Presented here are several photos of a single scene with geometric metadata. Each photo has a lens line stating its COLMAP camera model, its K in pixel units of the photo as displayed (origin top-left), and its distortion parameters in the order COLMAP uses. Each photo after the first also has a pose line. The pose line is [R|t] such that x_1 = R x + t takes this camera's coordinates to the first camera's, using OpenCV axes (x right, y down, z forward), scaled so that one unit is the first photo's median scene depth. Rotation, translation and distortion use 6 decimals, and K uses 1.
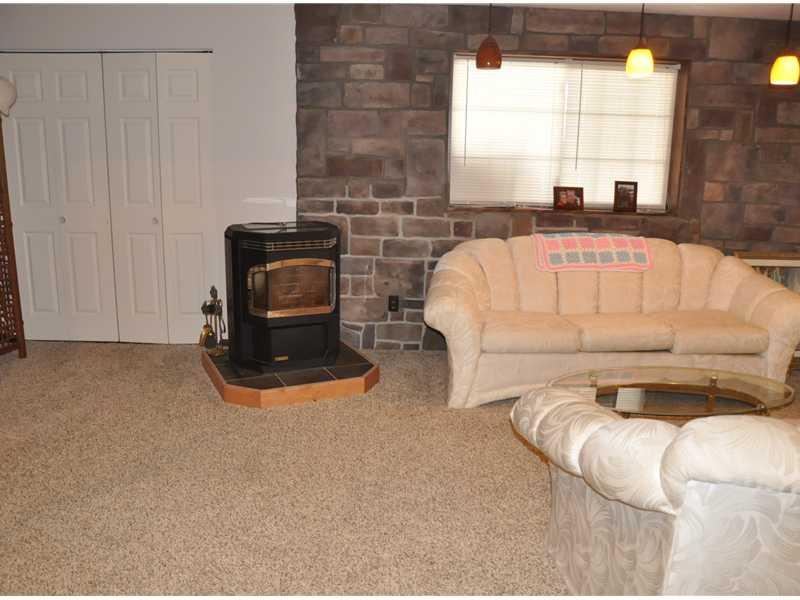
lens RADIAL K [[692.0, 0, 400.0], [0, 692.0, 300.0], [0, 0, 1]] dist [-0.138644, 0.115845]
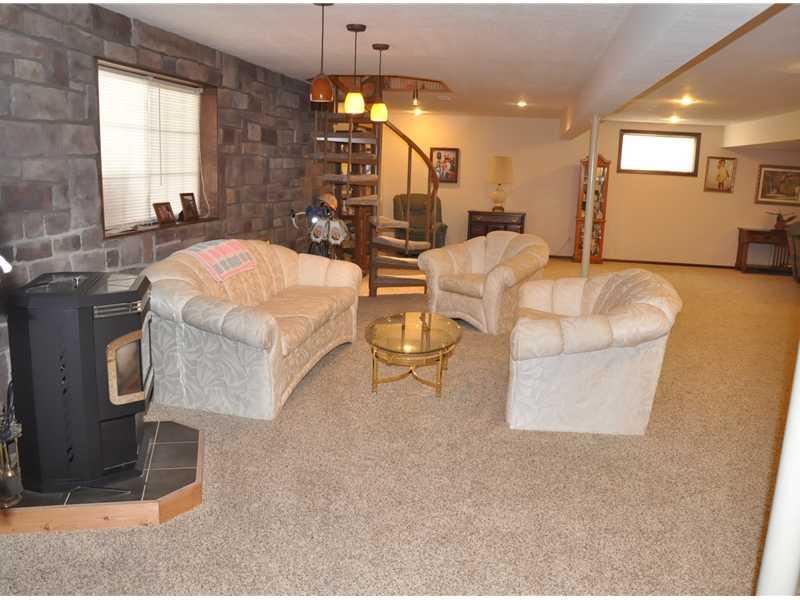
lens RADIAL K [[692.0, 0, 400.0], [0, 692.0, 300.0], [0, 0, 1]] dist [-0.138644, 0.115845]
pose [[0.206685, -0.204256, 0.956849, -0.696826], [0.195170, 0.966919, 0.164247, -0.124754], [-0.958744, 0.152801, 0.239712, 0.449553]]
